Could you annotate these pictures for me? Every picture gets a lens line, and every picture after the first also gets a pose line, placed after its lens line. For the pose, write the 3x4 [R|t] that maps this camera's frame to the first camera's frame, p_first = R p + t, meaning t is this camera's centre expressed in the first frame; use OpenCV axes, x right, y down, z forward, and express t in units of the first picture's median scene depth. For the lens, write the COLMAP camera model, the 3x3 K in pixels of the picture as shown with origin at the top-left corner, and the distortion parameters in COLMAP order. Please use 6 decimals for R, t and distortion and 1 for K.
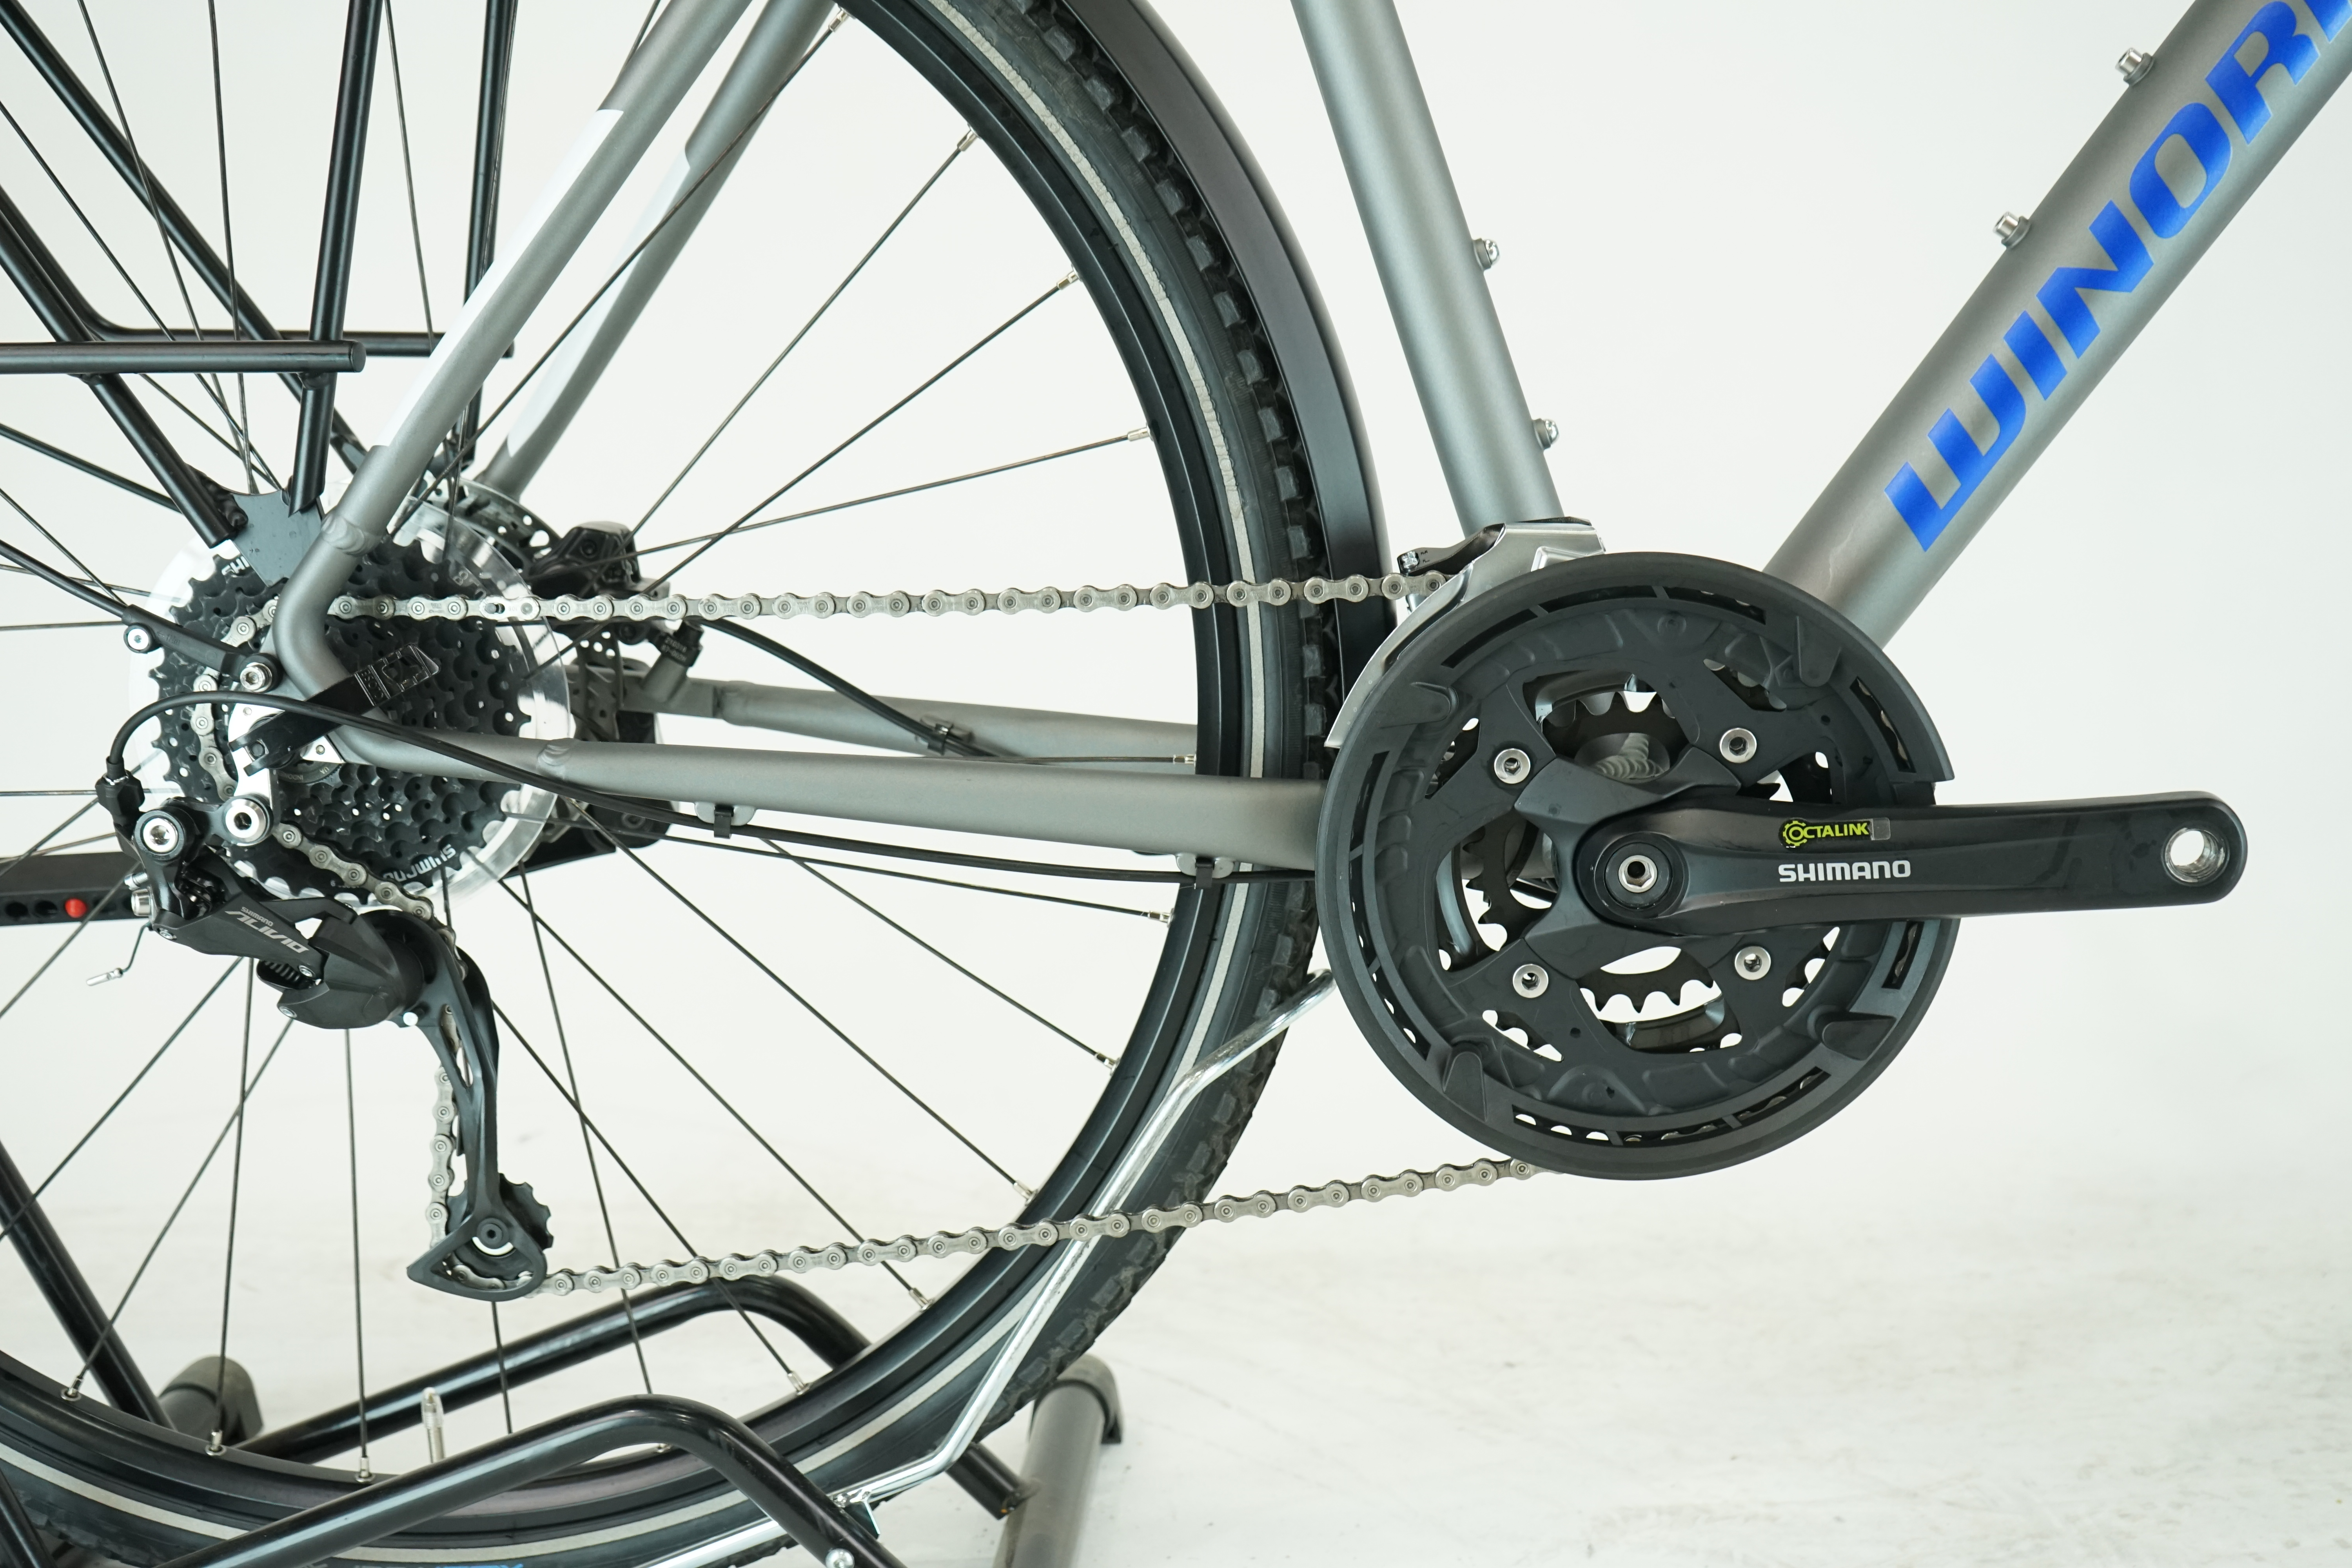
lens RADIAL K [[2702.8, 0, 1179.7], [0, 2702.8, 776.4], [0, 0, 1]] dist [0.003374, 0.000000]
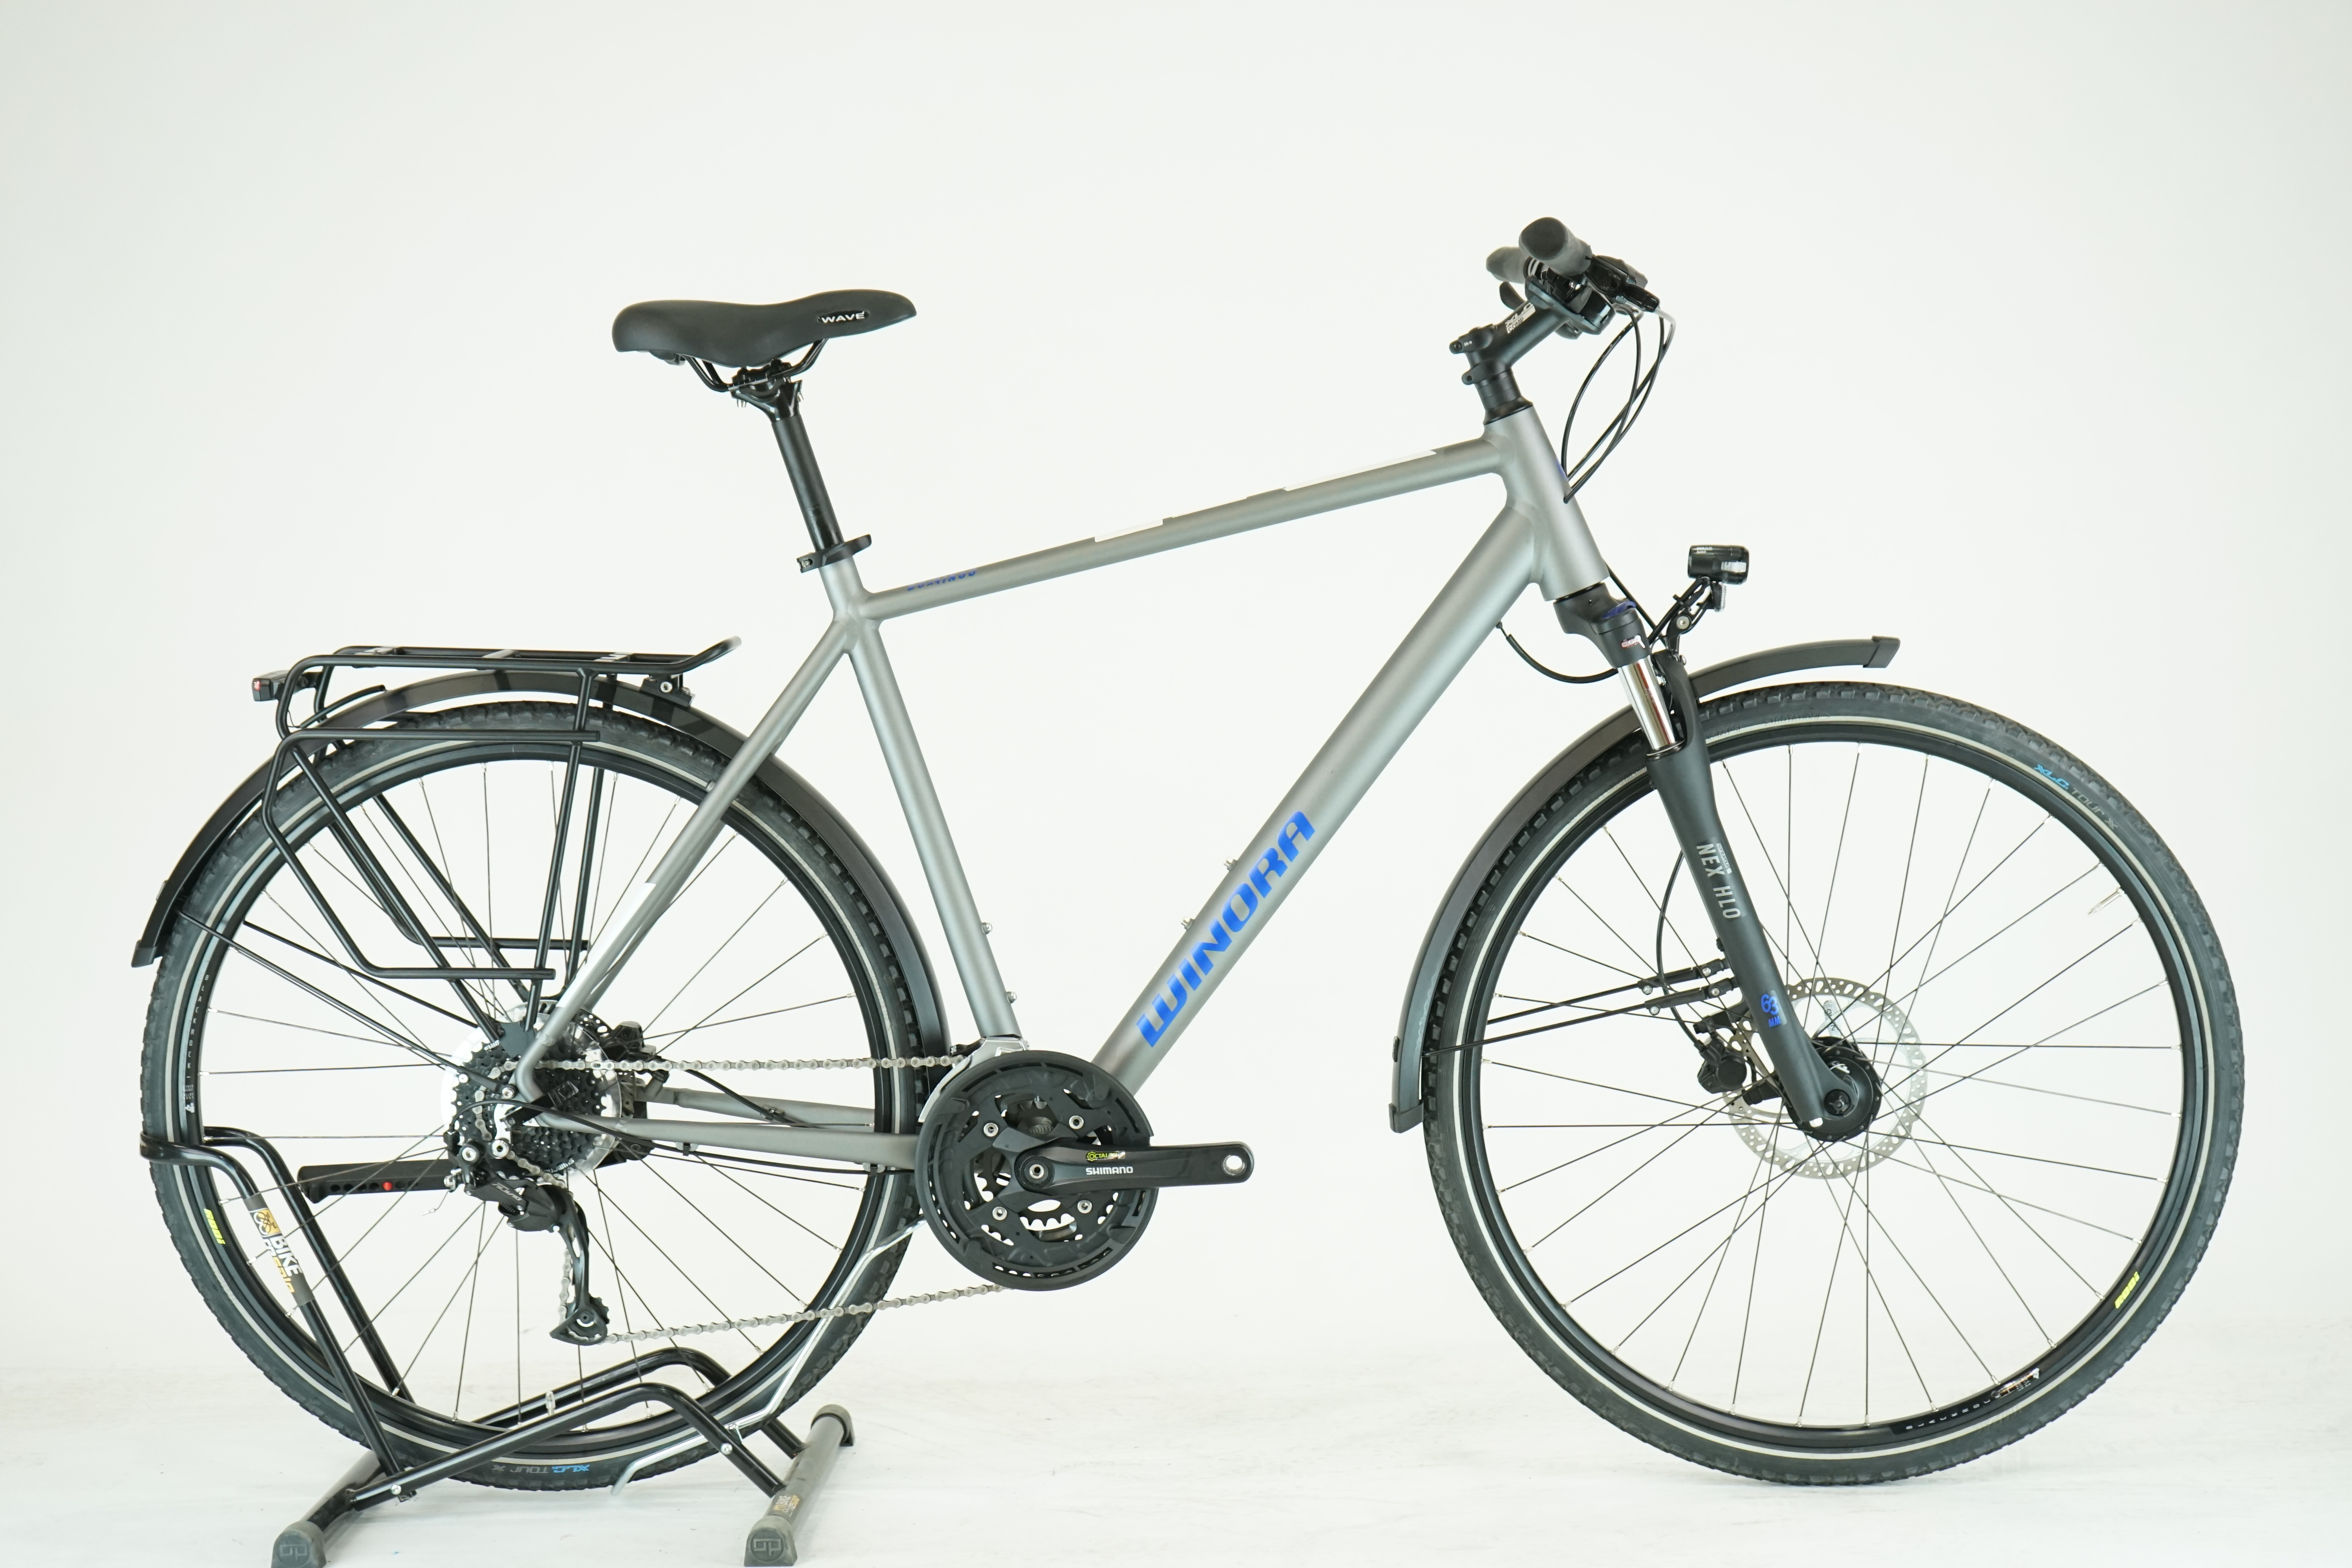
lens RADIAL K [[3859.1, 0, 1175.0], [0, 3859.1, 800.1], [0, 0, 1]] dist [-0.031323, 0.000000]
pose [[0.999752, 0.006263, 0.021368, 0.212159], [-0.004794, 0.997667, -0.068097, -0.066647], [-0.021744, 0.067977, 0.997450, -2.651234]]
